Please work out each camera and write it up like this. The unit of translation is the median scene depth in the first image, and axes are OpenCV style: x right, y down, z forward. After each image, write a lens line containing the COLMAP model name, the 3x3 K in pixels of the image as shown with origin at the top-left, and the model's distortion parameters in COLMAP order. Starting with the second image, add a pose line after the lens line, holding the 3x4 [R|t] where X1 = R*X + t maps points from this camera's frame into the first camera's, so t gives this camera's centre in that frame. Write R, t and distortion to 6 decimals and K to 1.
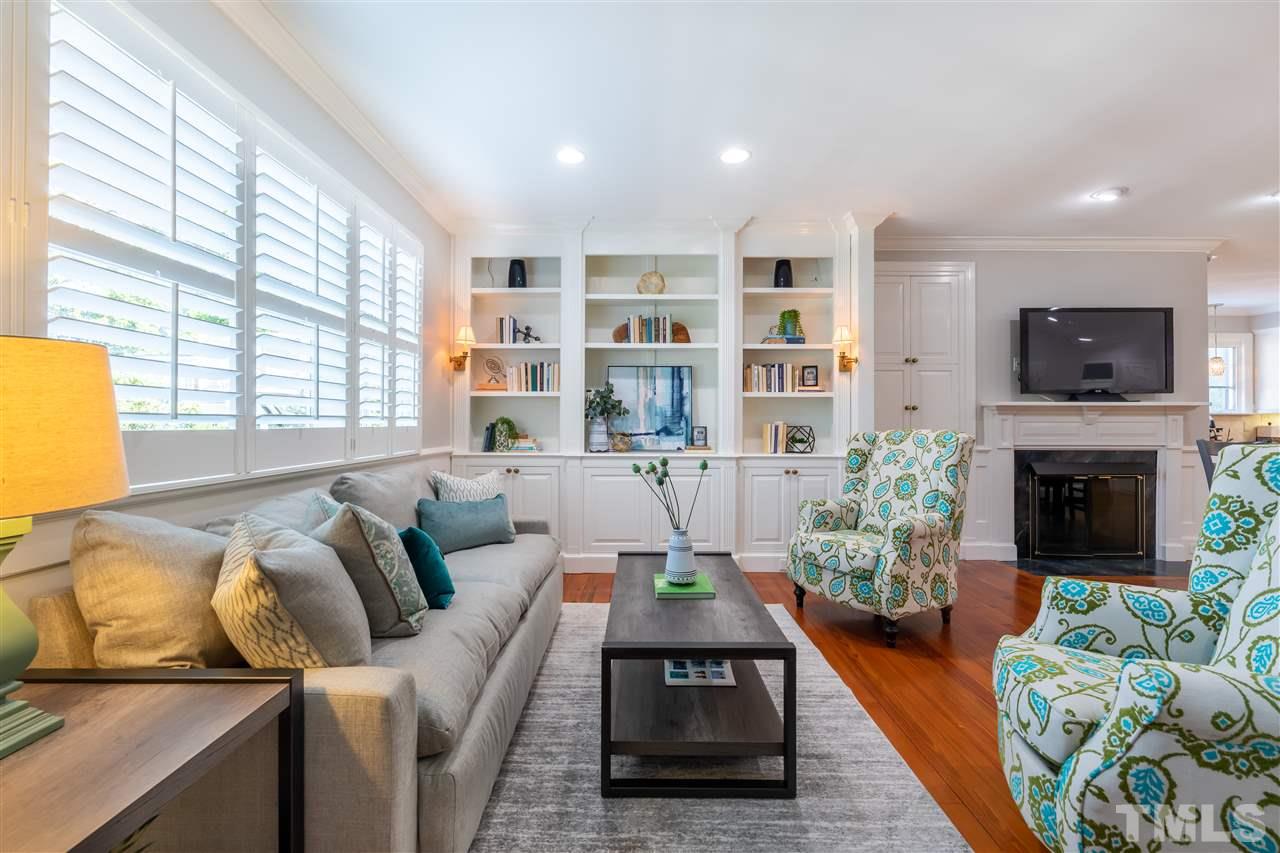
lens RADIAL K [[521.2, 0, 639.8], [0, 521.2, 419.9], [0, 0, 1]] dist [0.000994, -0.000172]
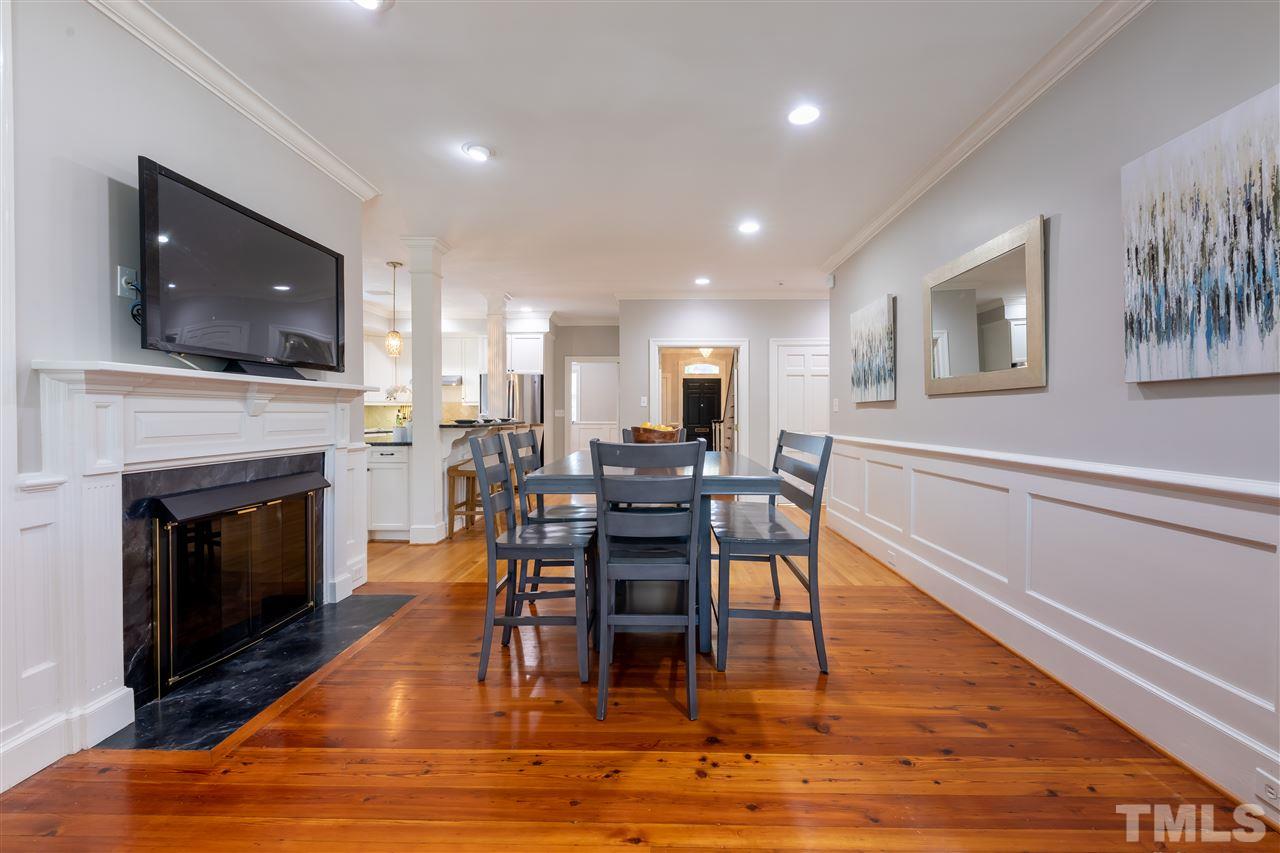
lens RADIAL K [[521.2, 0, 641.4], [0, 521.2, 417.9], [0, 0, 1]] dist [0.000994, -0.000172]
pose [[0.003188, -0.009527, 0.999950, 0.281171], [-0.000594, 0.999954, 0.009529, 0.005577], [-0.999995, -0.000624, 0.003182, 0.565860]]
